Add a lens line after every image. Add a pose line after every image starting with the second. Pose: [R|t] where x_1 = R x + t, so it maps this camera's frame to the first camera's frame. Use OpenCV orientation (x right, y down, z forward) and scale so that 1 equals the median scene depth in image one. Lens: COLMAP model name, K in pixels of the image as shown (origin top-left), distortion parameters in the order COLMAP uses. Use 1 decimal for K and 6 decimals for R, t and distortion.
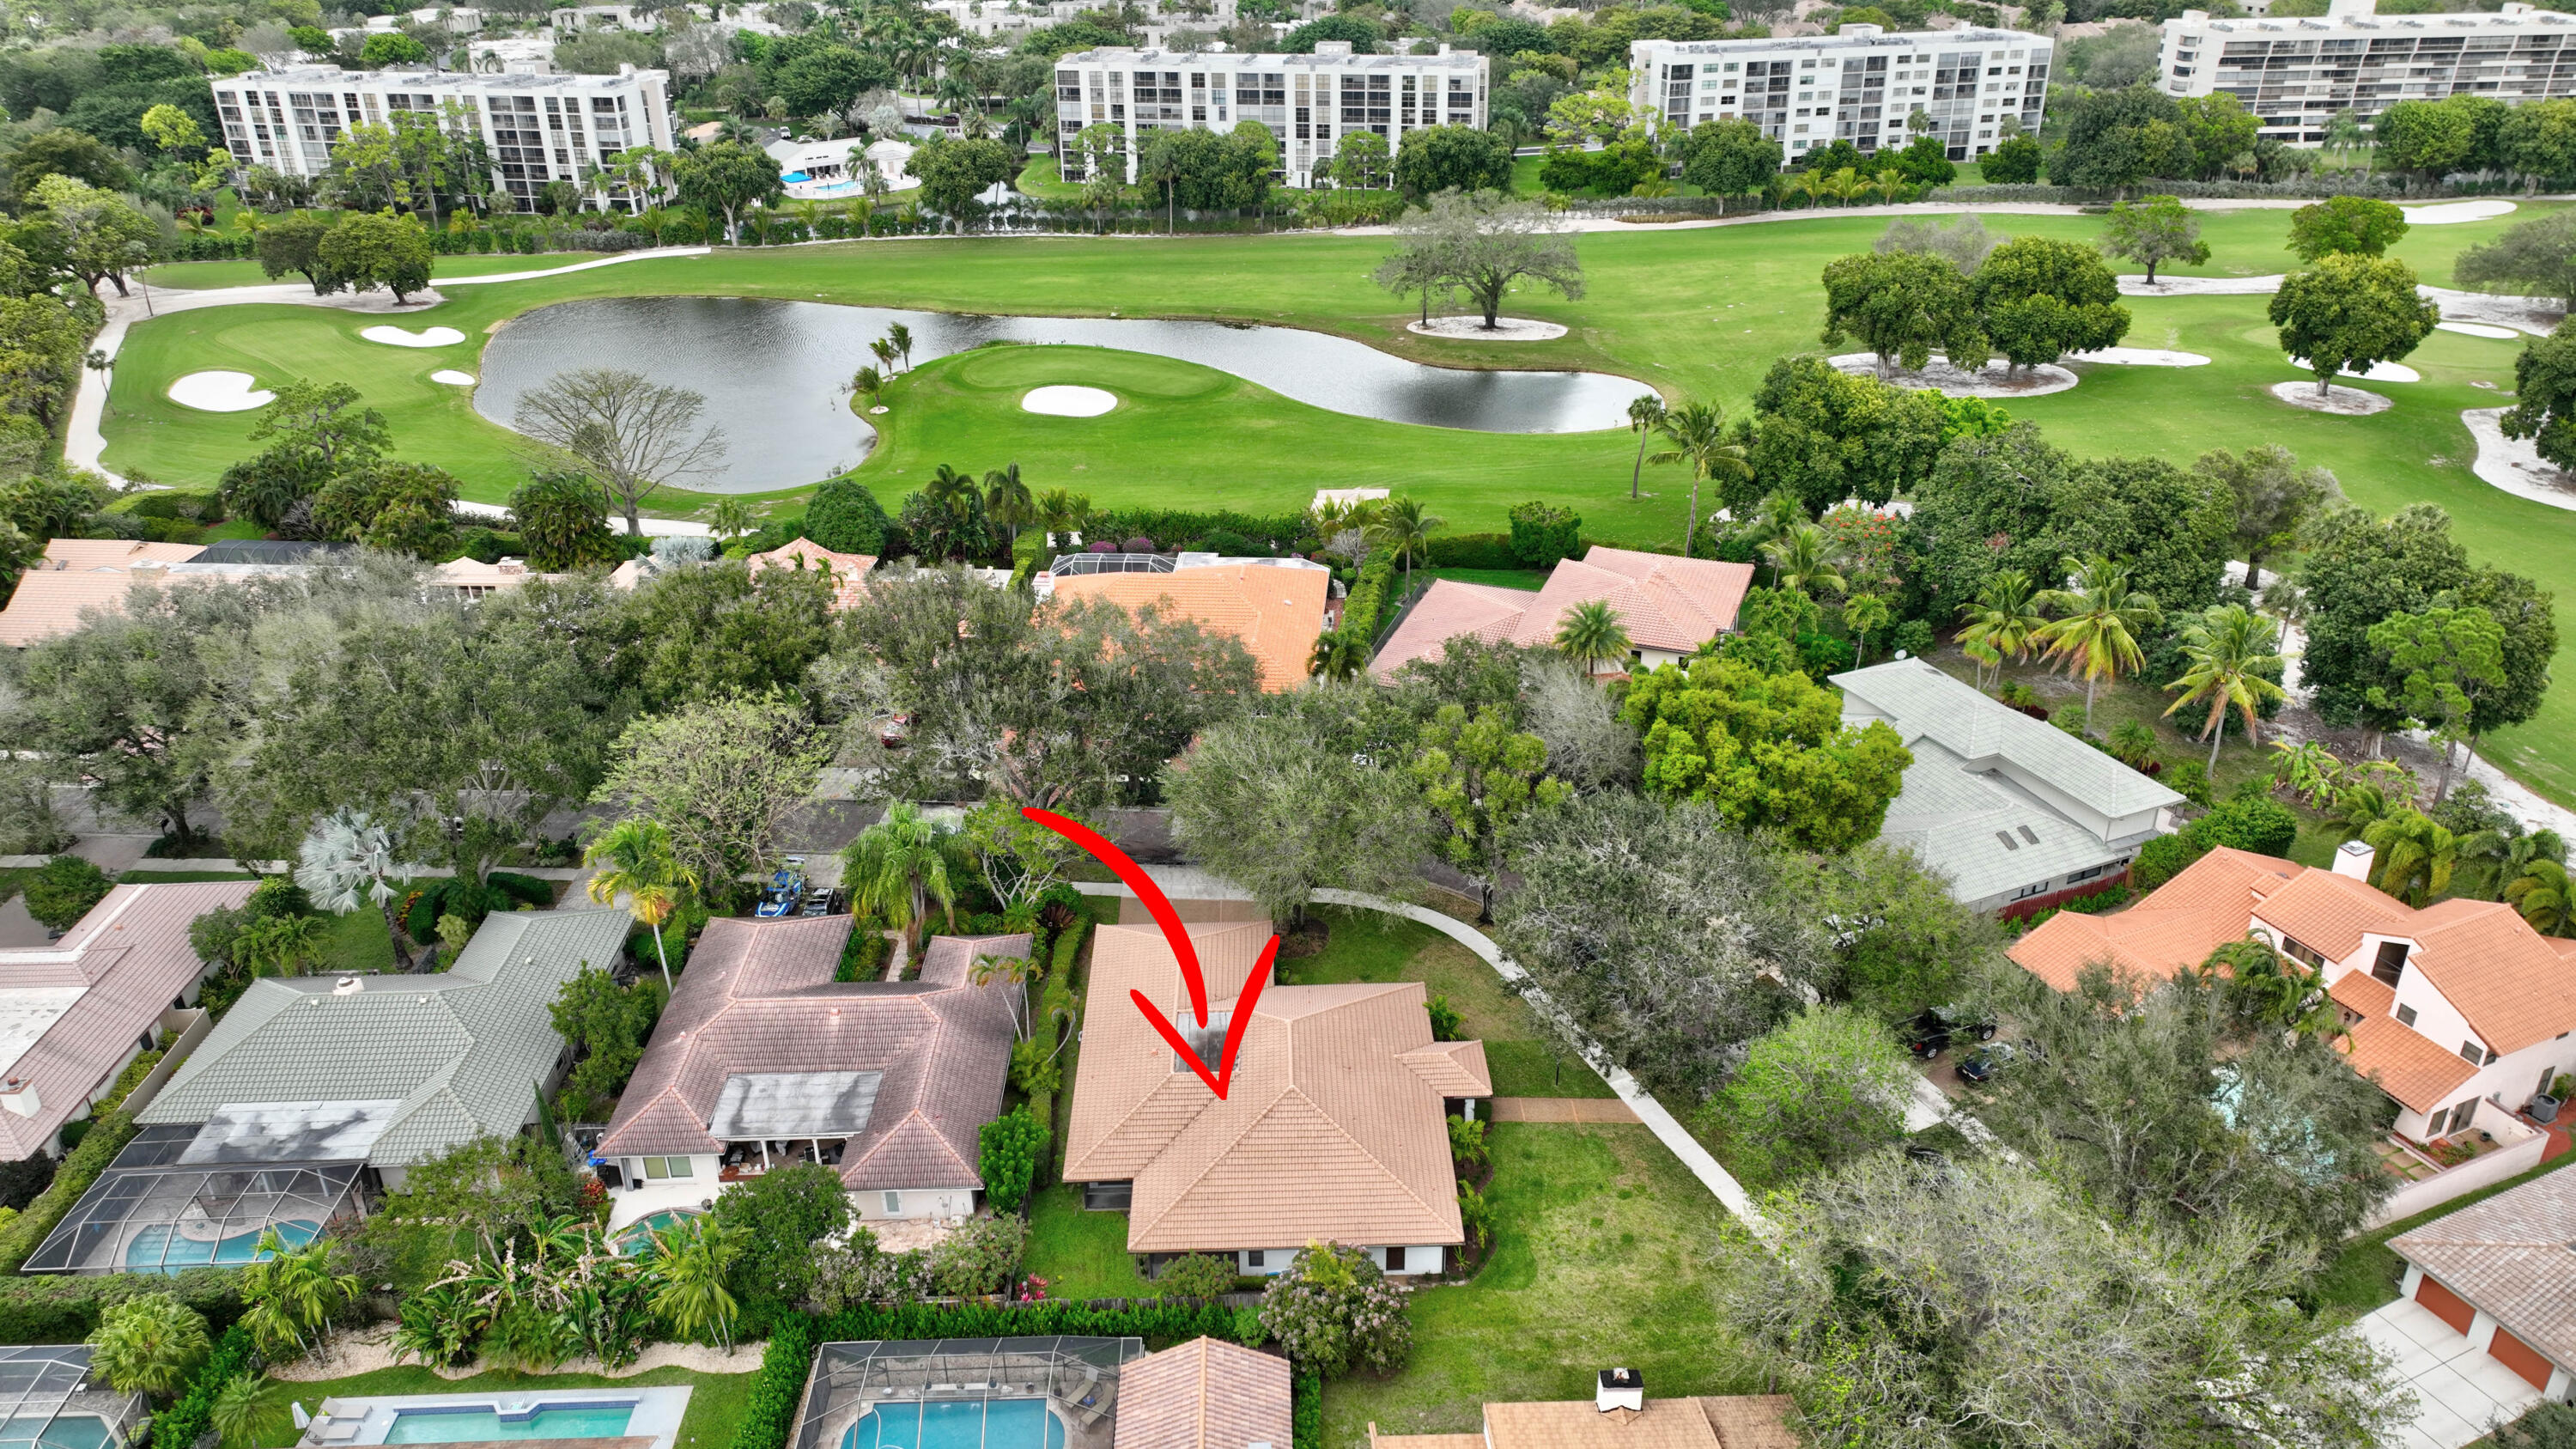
lens RADIAL K [[1795.7, 0, 1288.0], [0, 1795.7, 724.5], [0, 0, 1]] dist [-0.012601, 0.029396]
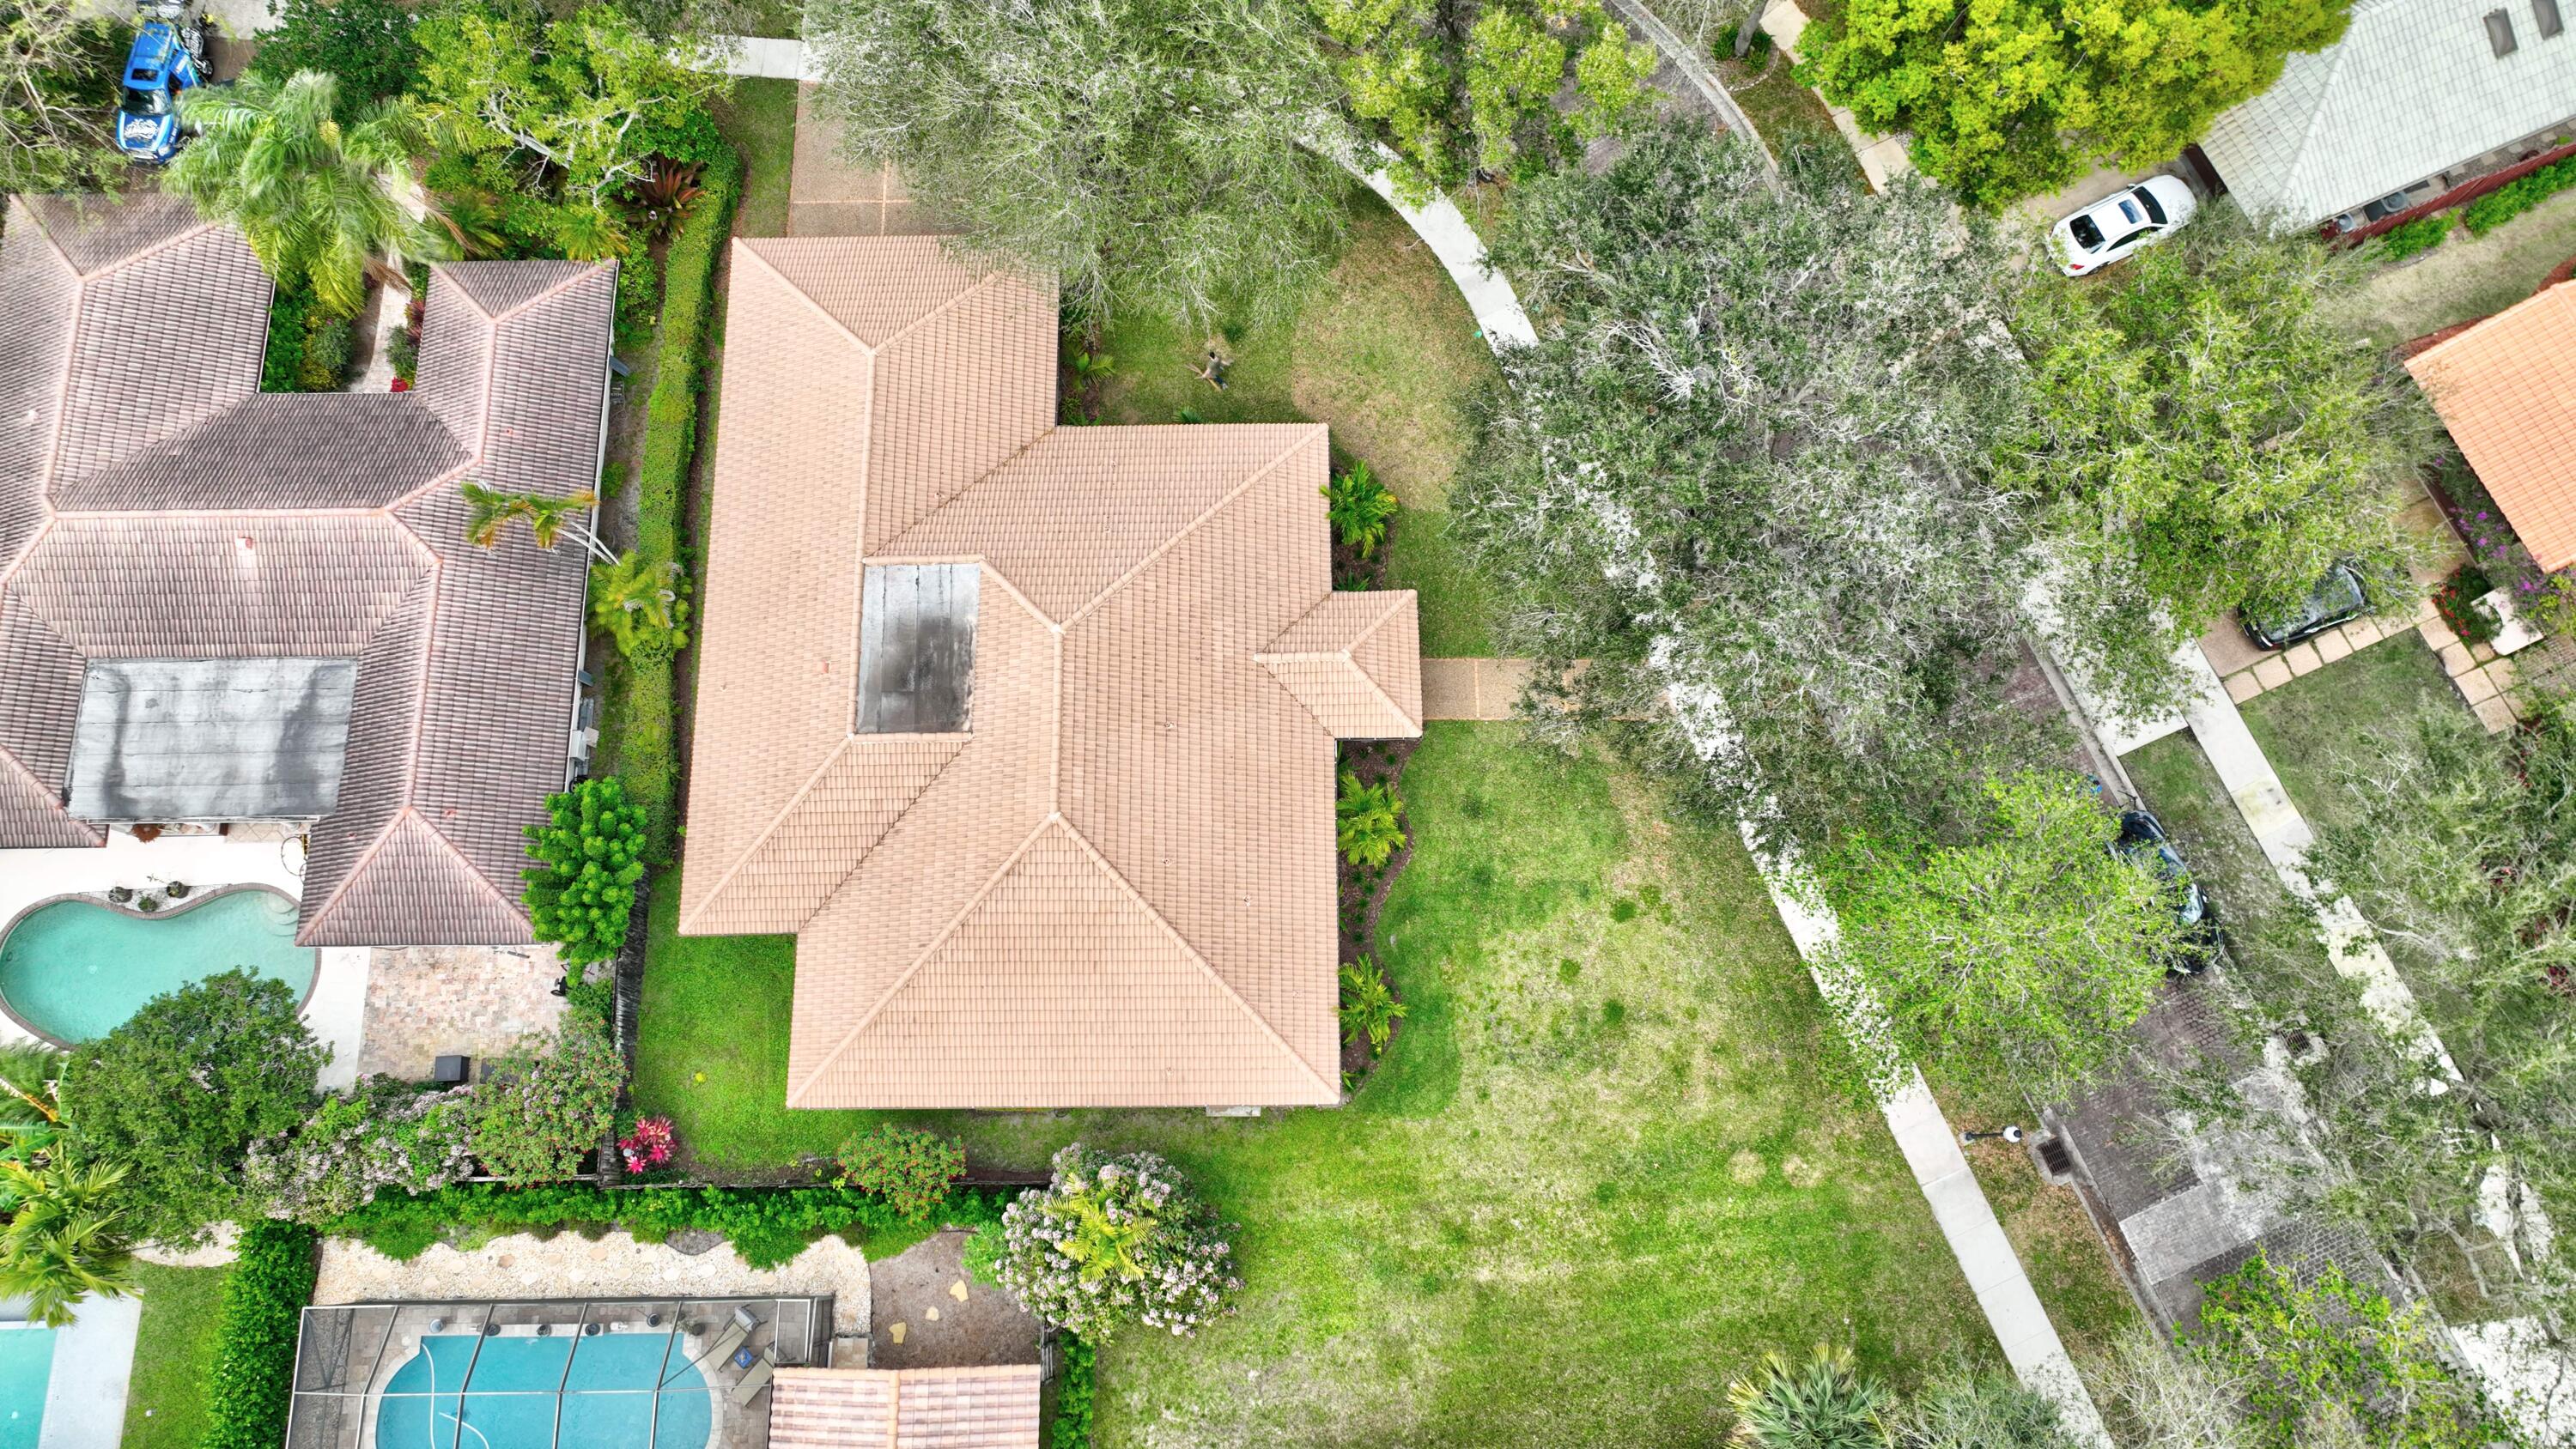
lens RADIAL K [[1833.0, 0, 1288.0], [0, 1833.0, 724.5], [0, 0, 1]] dist [0.009739, -0.000539]
pose [[0.999932, 0.011582, -0.001581, 0.022198], [-0.006589, 0.670170, 0.742179, -0.071480], [0.009656, -0.742118, 0.670200, 0.187380]]
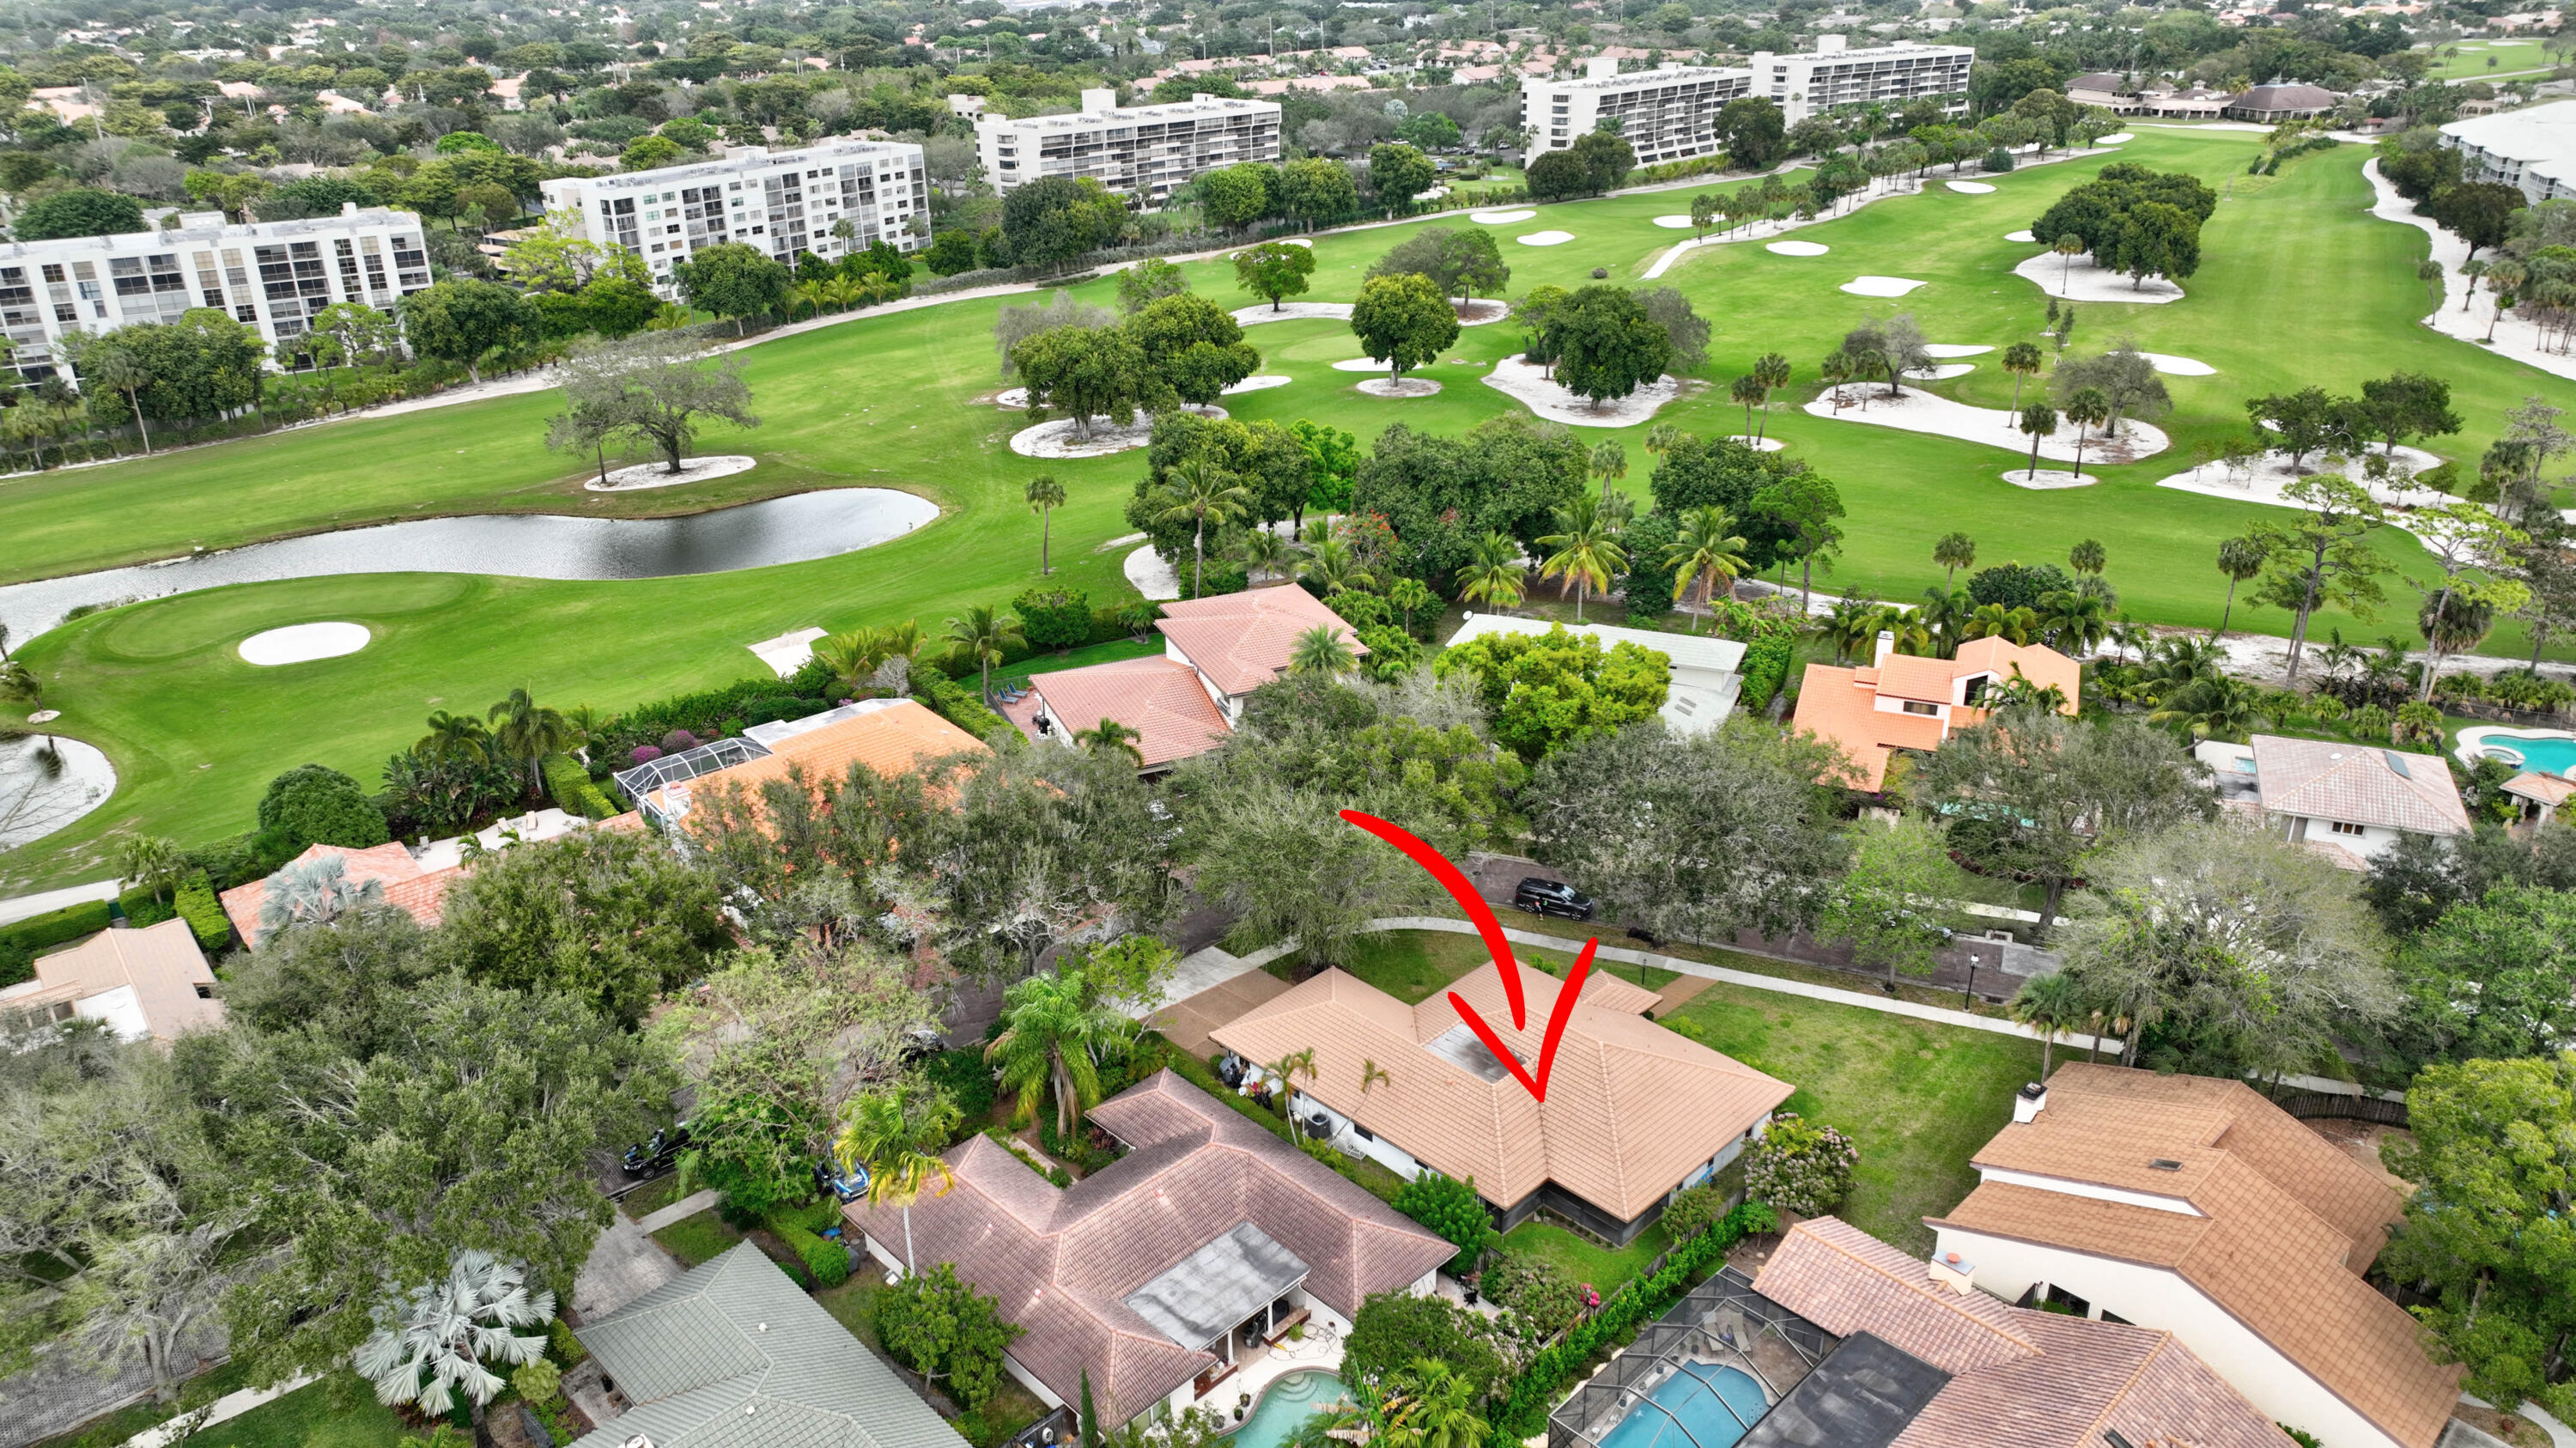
lens RADIAL K [[1795.6, 0, 1288.0], [0, 1795.6, 724.0], [0, 0, 1]] dist [-0.012601, 0.029396]
pose [[0.729866, -0.279078, 0.624028, -0.228463], [0.319301, 0.946346, 0.049769, -0.029986], [-0.604436, 0.162928, 0.779816, 0.064129]]
